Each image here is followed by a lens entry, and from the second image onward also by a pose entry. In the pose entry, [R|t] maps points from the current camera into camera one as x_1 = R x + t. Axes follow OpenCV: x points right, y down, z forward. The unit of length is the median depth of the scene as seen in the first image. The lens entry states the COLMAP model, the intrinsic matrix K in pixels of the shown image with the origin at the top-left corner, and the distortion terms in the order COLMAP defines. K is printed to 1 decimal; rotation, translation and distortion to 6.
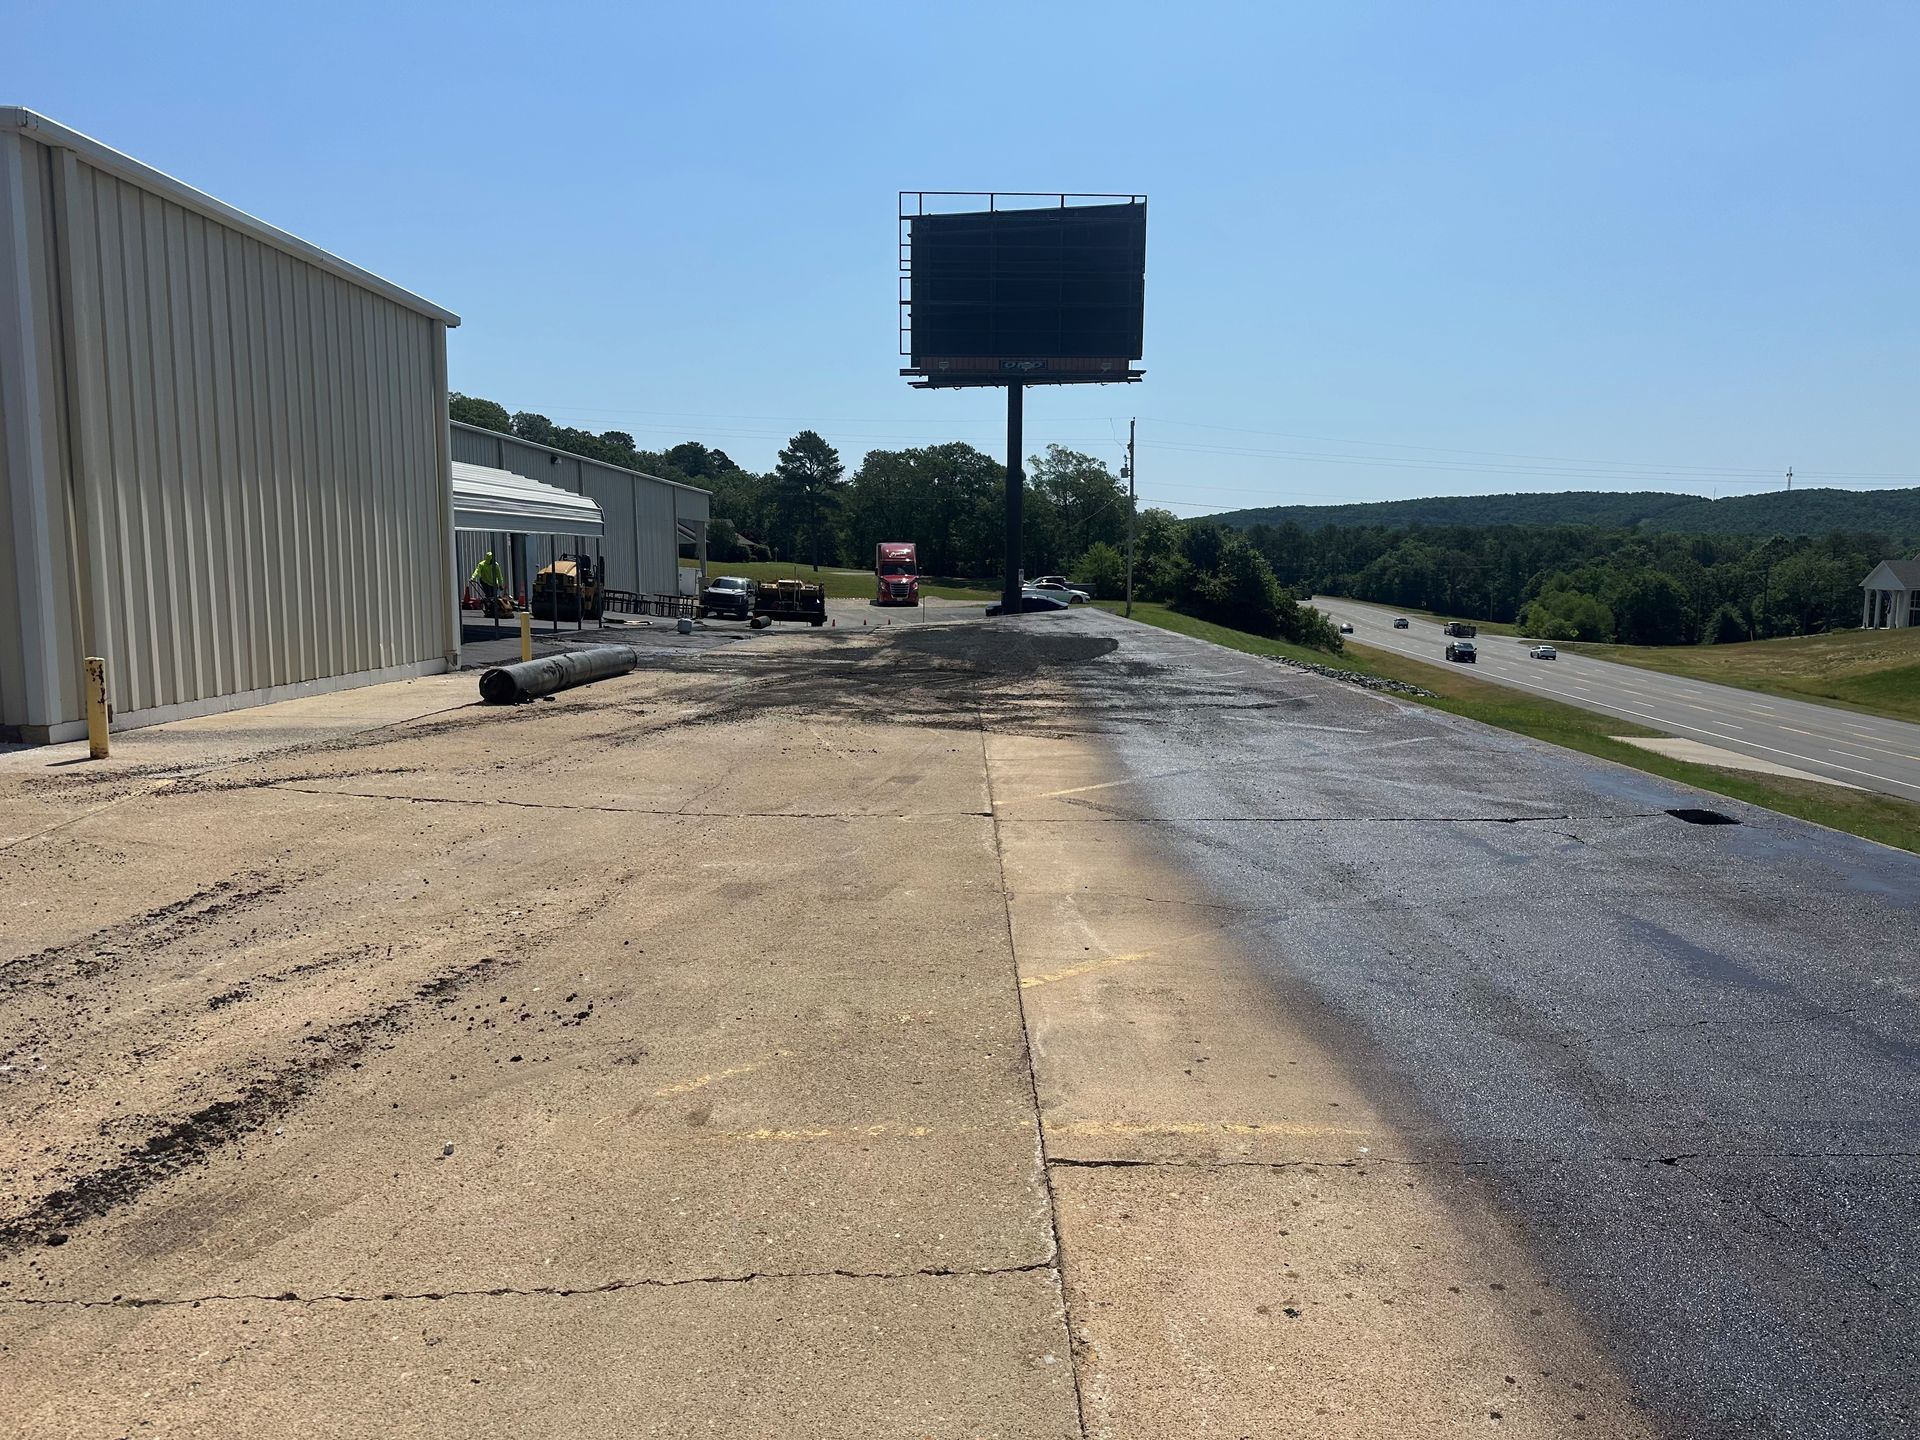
lens RADIAL K [[1368.1, 0, 960.0], [0, 1368.1, 720.0], [0, 0, 1]] dist [0.002712, -0.000153]
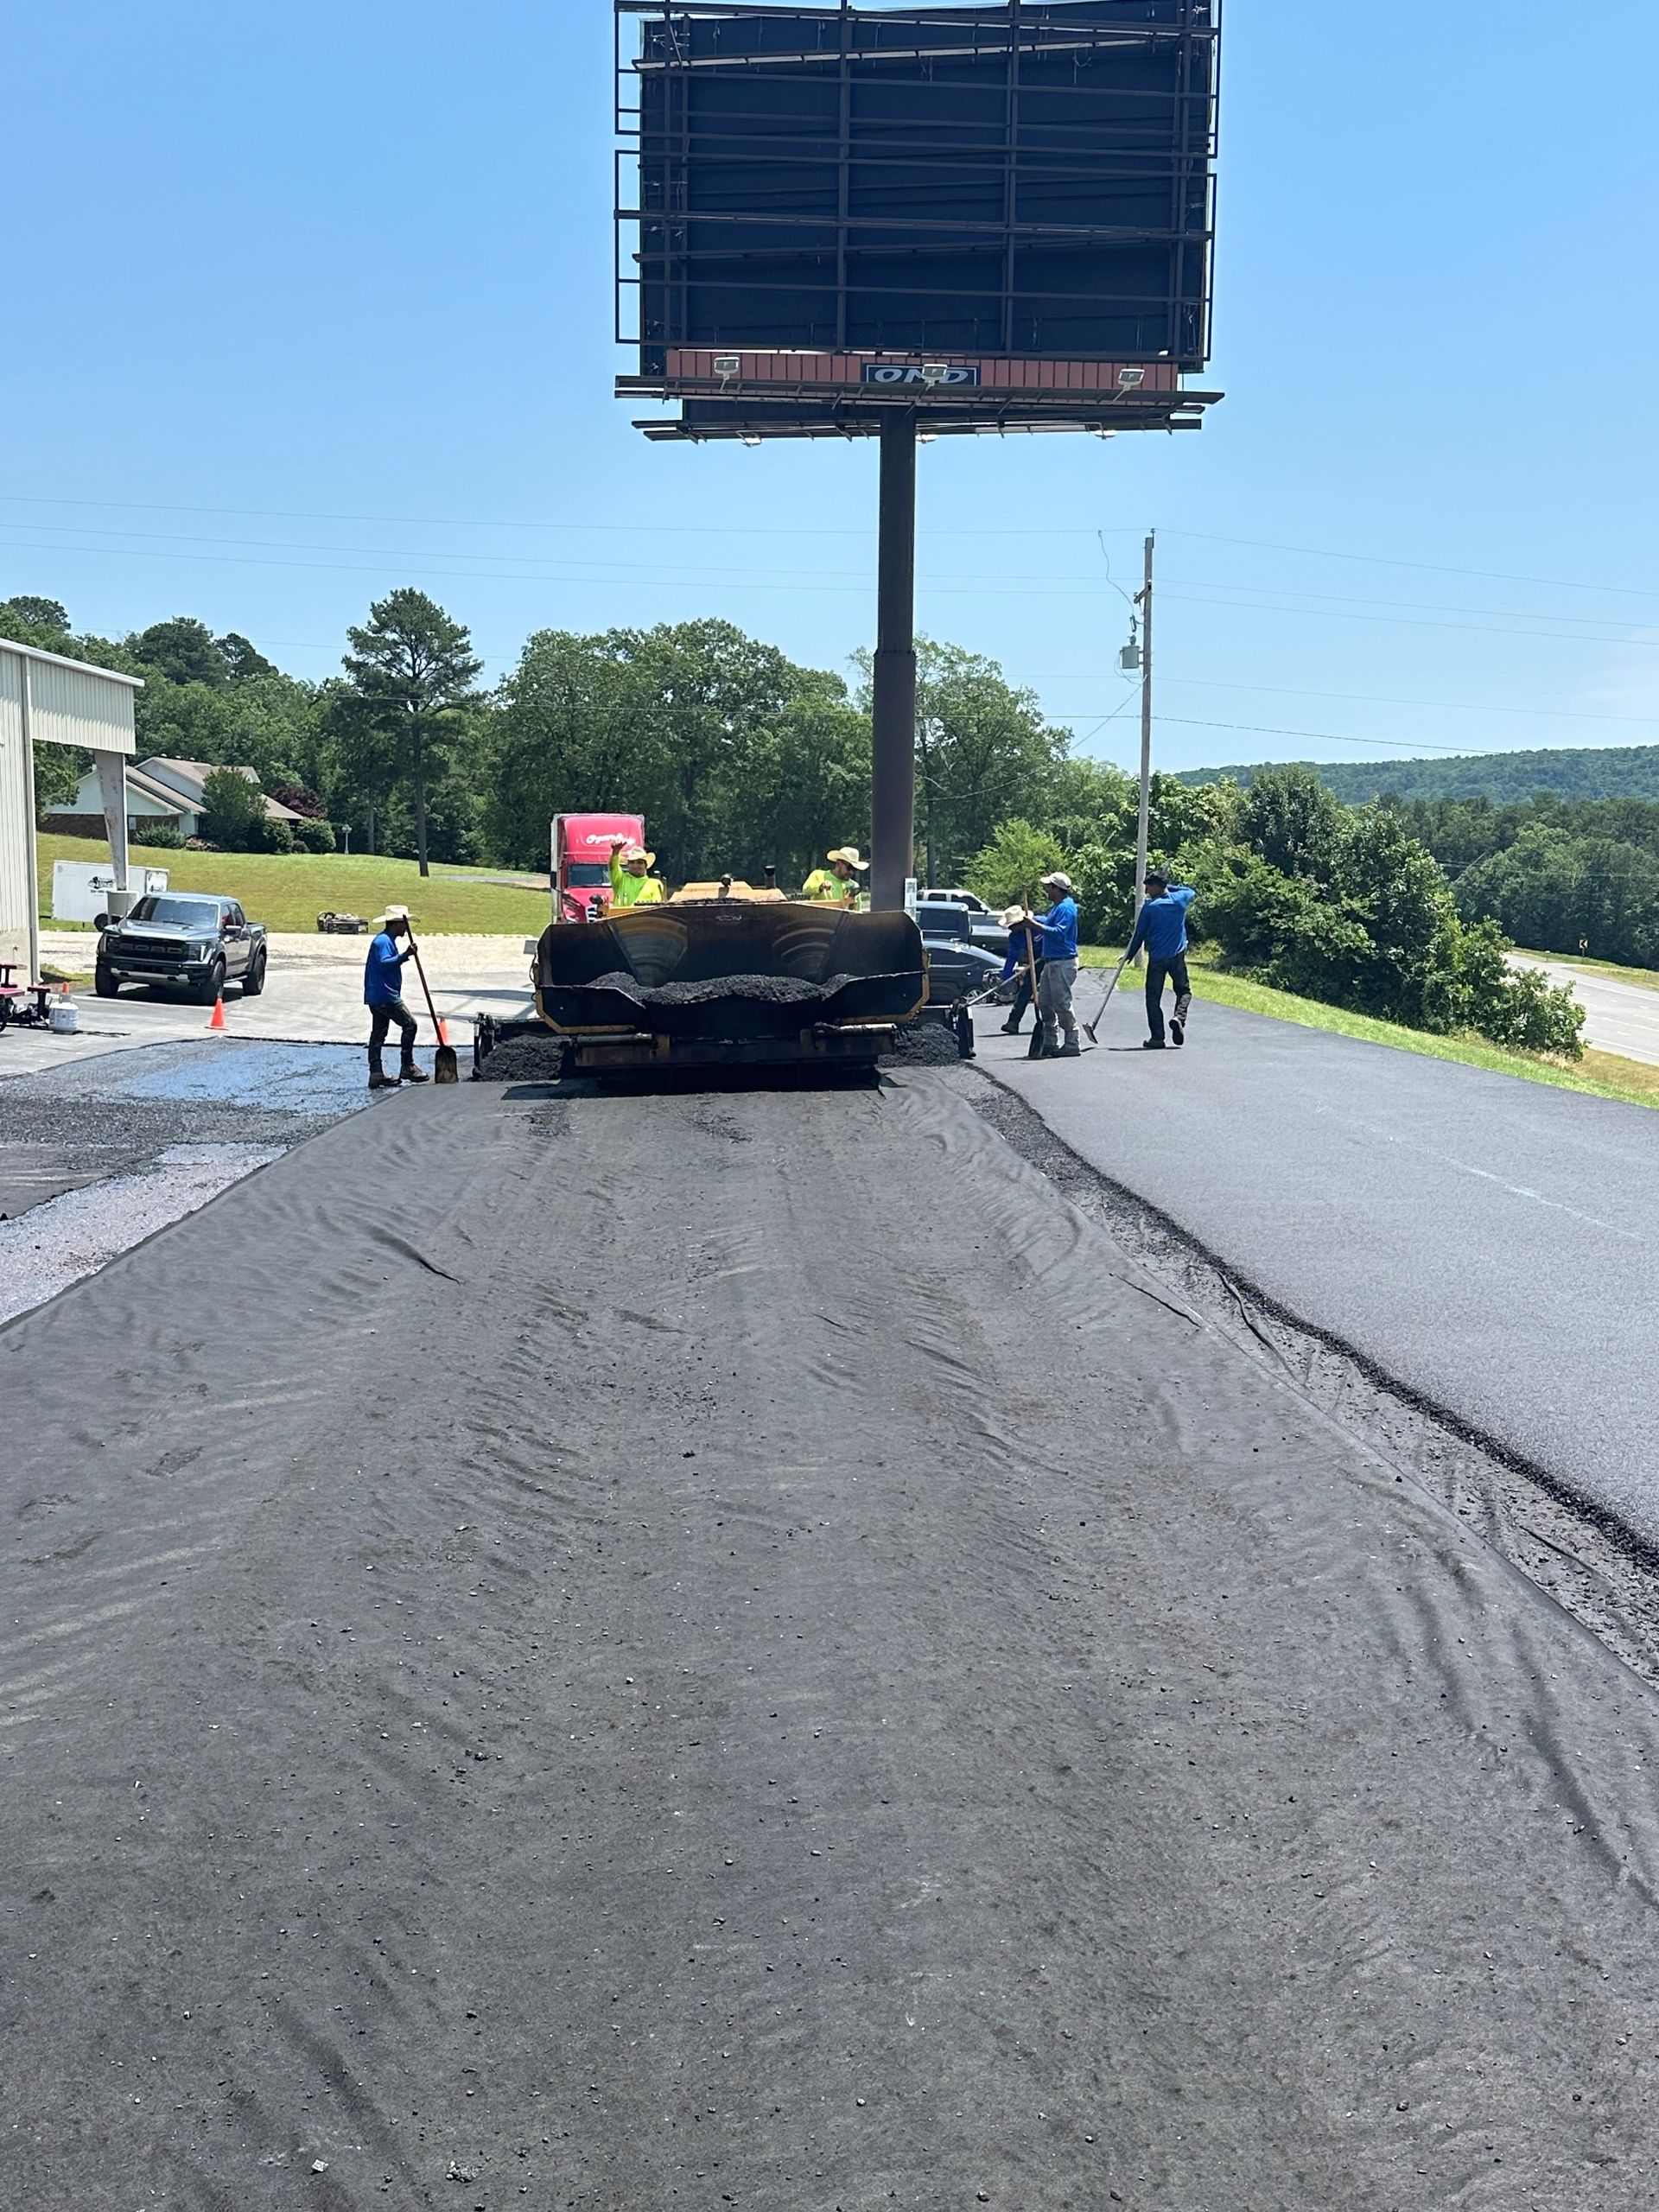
lens RADIAL K [[1844.2, 0, 829.5], [0, 1844.2, 1106.0], [0, 0, 1]] dist [0.003293, -0.001502]
pose [[0.995394, -0.003634, 0.095798, -0.024080], [0.001733, 0.999800, 0.019917, -0.037778], [-0.095852, -0.019660, 0.995201, 0.320082]]
